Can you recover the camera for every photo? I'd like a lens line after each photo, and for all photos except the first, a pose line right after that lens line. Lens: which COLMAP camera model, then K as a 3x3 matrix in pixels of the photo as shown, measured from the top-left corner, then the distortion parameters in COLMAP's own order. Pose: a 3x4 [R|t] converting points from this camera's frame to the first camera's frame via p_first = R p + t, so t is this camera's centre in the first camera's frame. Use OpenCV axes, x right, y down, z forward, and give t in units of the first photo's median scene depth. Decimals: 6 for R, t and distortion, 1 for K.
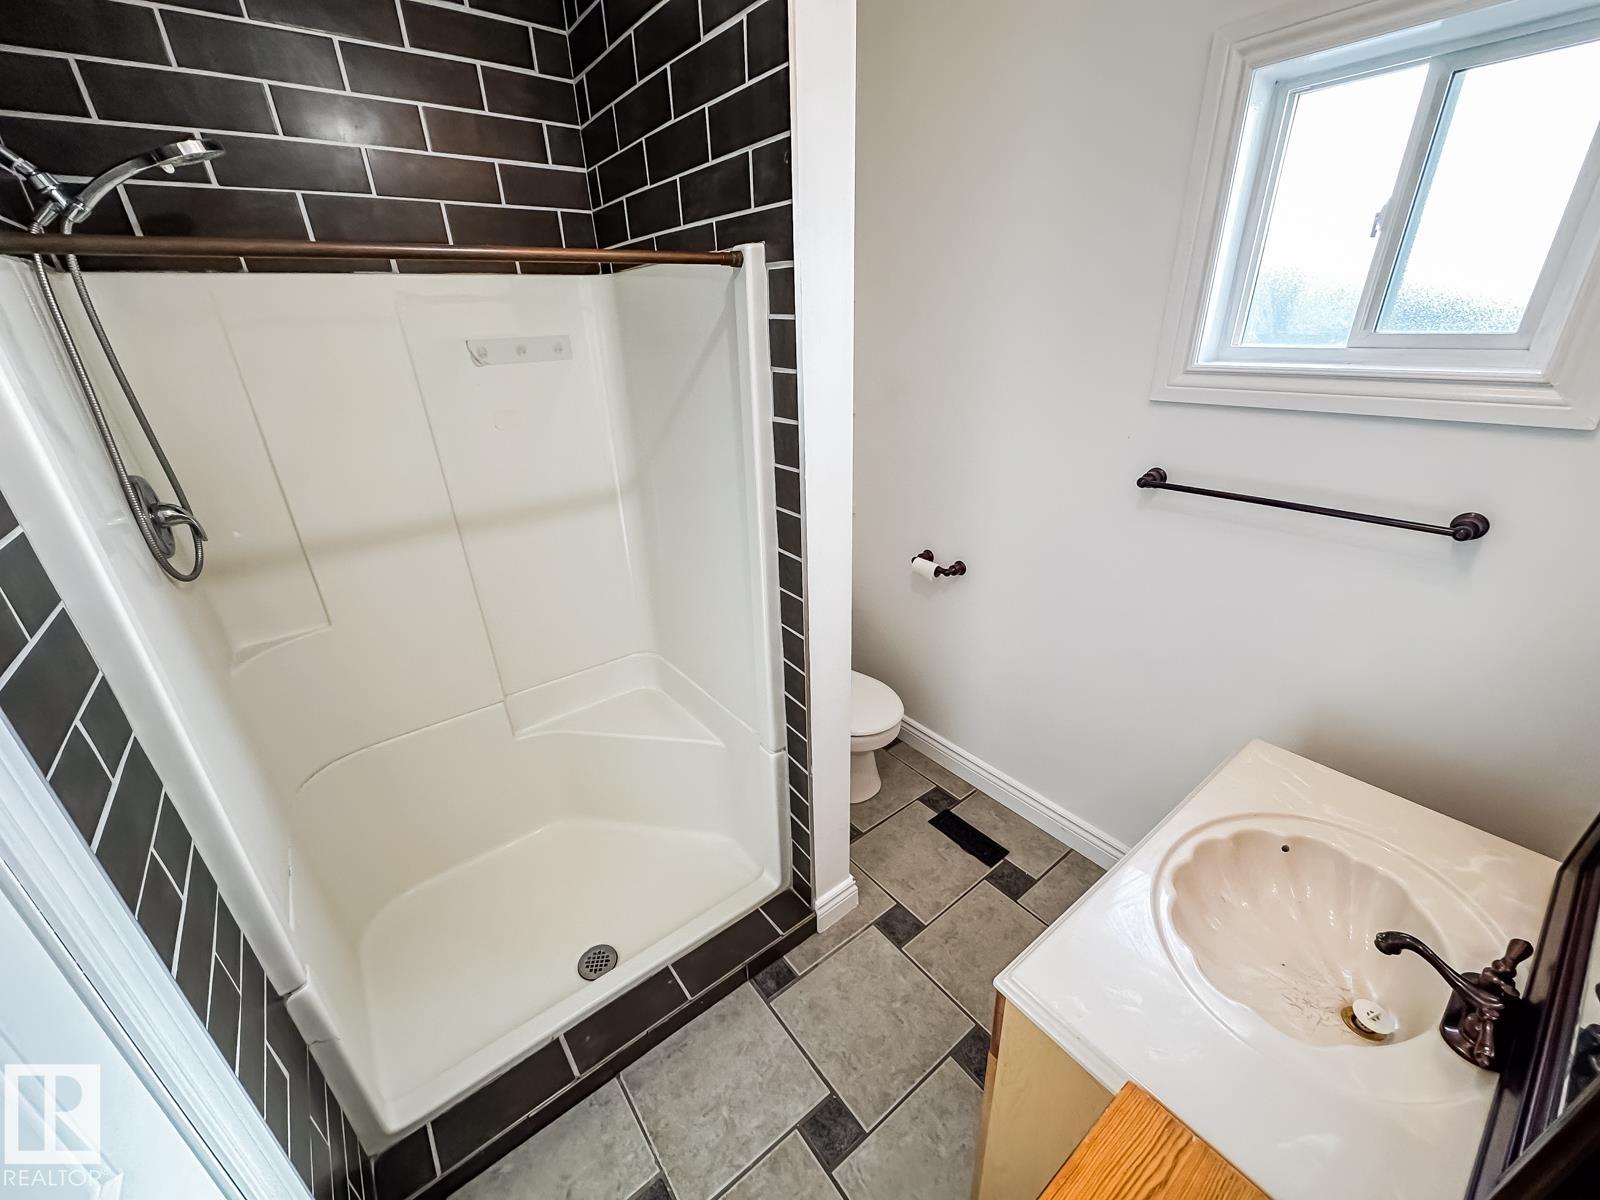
lens RADIAL K [[637.7, 0, 800.0], [0, 637.7, 600.0], [0, 0, 1]] dist [-0.001668, -0.000113]
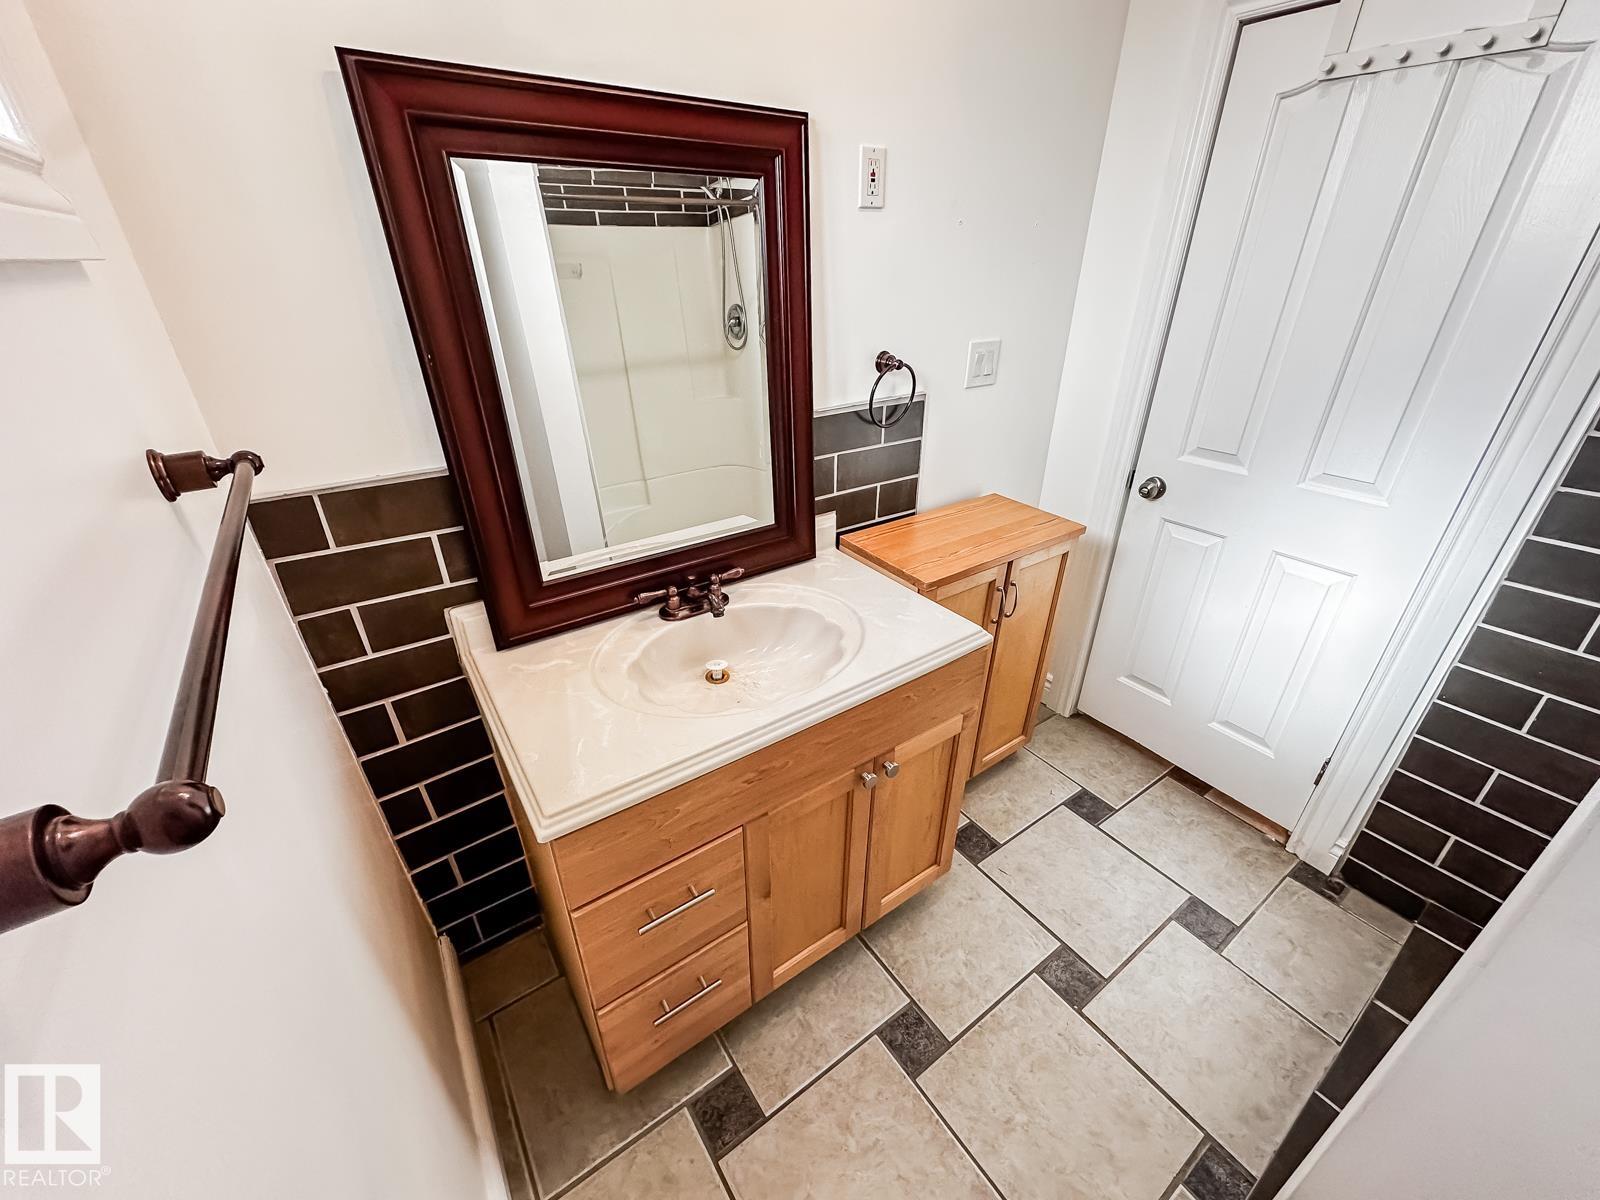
lens RADIAL K [[637.7, 0, 800.0], [0, 637.7, 600.0], [0, 0, 1]] dist [-0.001668, -0.000113]
pose [[-0.998589, 0.009325, 0.052283, 0.389717], [0.046926, 0.615913, 0.786415, -0.336668], [-0.024868, 0.787759, -0.615482, 1.070512]]
